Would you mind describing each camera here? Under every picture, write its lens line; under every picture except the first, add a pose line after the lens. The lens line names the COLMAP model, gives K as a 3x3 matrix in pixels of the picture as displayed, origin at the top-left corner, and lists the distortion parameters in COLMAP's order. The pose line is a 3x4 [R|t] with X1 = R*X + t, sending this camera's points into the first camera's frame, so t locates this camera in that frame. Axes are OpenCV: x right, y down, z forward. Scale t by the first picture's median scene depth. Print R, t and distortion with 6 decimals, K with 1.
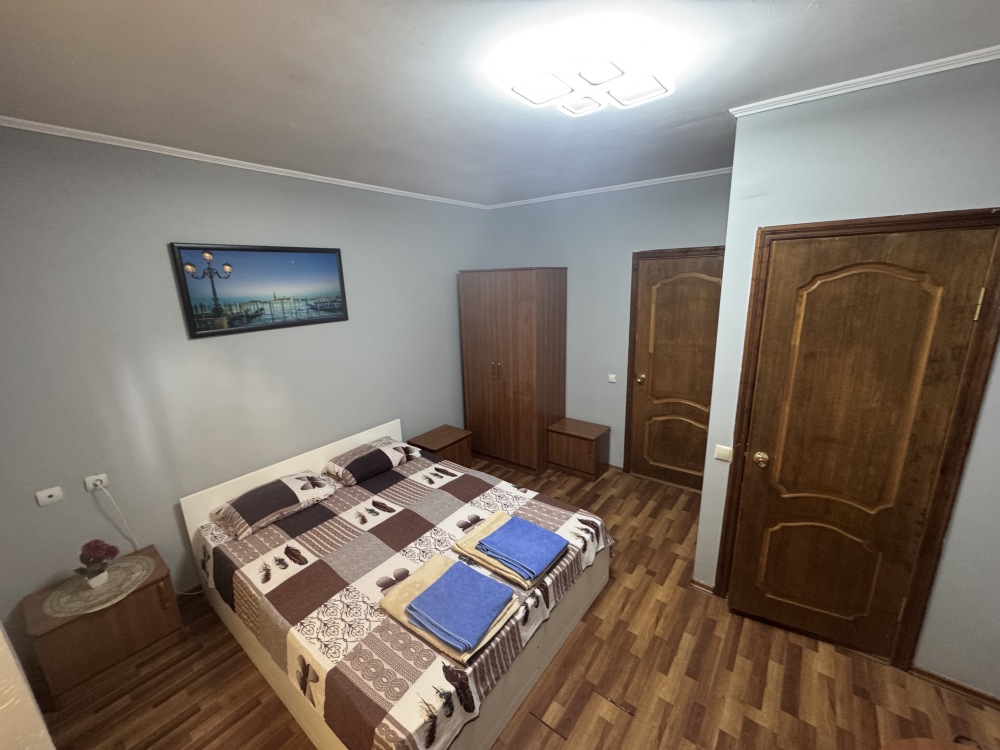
lens RADIAL K [[398.9, 0, 499.2], [0, 398.9, 373.3], [0, 0, 1]] dist [-0.003030, -0.000159]
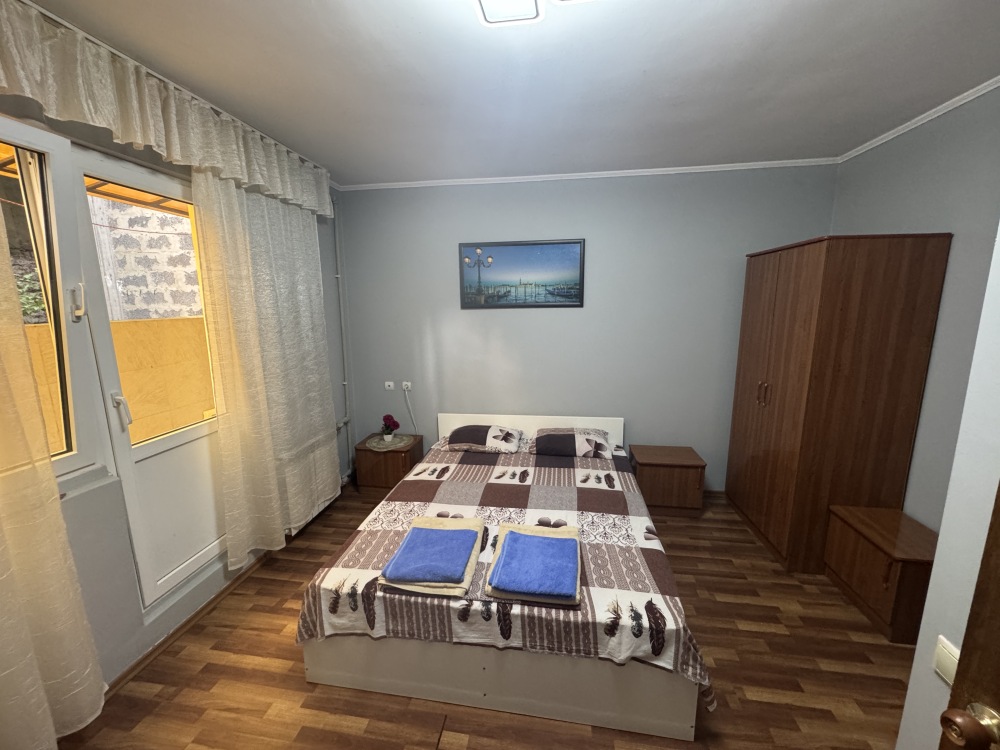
lens RADIAL K [[398.9, 0, 499.2], [0, 398.9, 373.3], [0, 0, 1]] dist [-0.003030, -0.000159]
pose [[0.487602, 0.175071, -0.855333, 0.542835], [-0.208944, 0.974619, 0.080374, -0.002386], [0.847695, 0.139526, 0.511806, 0.373288]]
